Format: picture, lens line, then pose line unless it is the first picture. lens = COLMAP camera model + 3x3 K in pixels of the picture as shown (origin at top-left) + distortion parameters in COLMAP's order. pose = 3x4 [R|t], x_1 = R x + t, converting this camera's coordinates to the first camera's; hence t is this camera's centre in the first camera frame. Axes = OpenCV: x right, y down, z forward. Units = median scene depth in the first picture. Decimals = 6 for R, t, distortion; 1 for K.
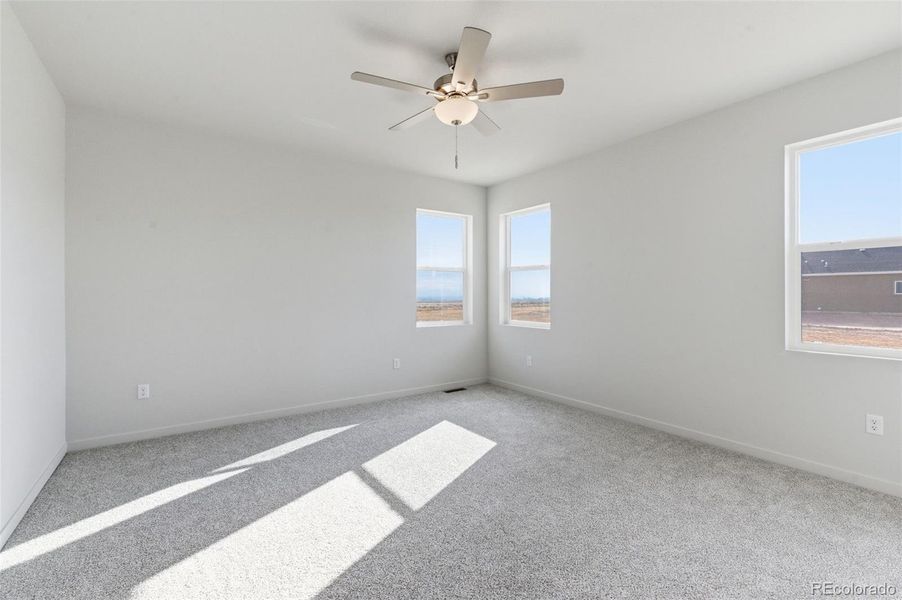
lens RADIAL K [[392.3, 0, 448.3], [0, 392.3, 295.2], [0, 0, 1]] dist [0.000552, -0.001163]
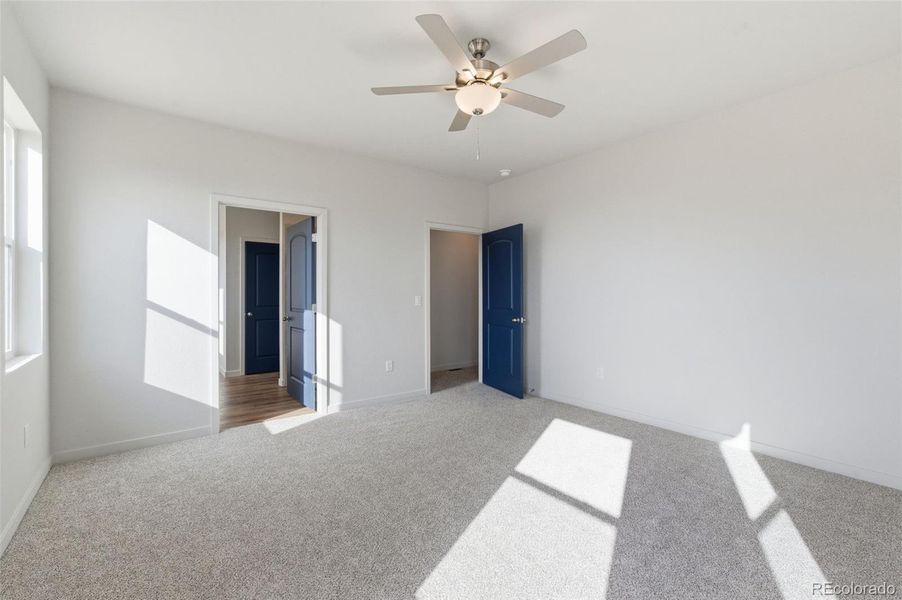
lens RADIAL K [[392.3, 0, 448.3], [0, 392.3, 295.2], [0, 0, 1]] dist [0.000552, -0.001163]
pose [[-0.999287, -0.002454, -0.037672, 0.128214], [-0.002570, 0.999992, 0.003015, -0.000461], [0.037664, 0.003109, -0.999286, 1.779080]]
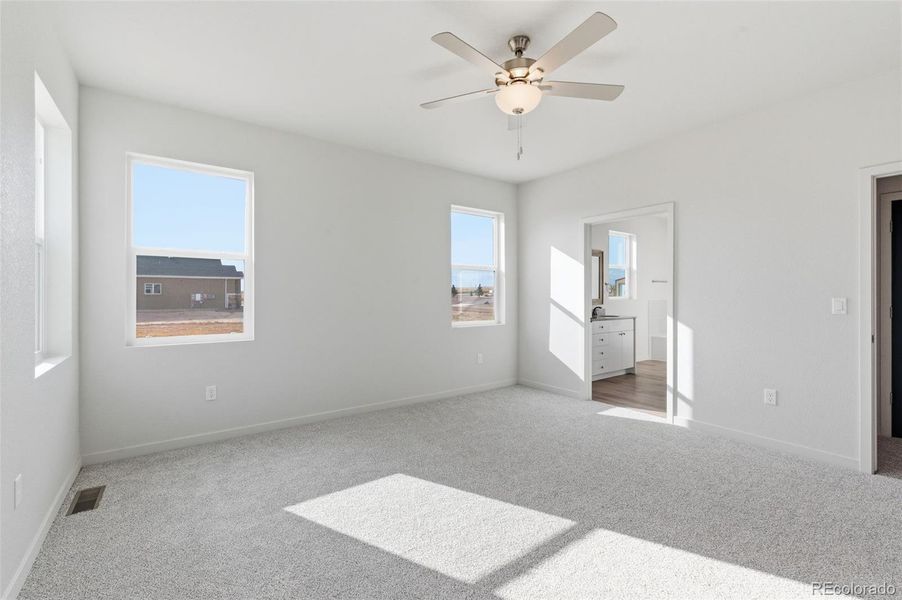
lens RADIAL K [[392.3, 0, 448.3], [0, 392.3, 295.2], [0, 0, 1]] dist [0.000552, -0.001163]
pose [[-0.007096, 0.000011, 0.999975, -0.831064], [0.001466, 0.999999, -0.000001, 0.005147], [-0.999974, 0.001465, -0.007096, 1.071010]]
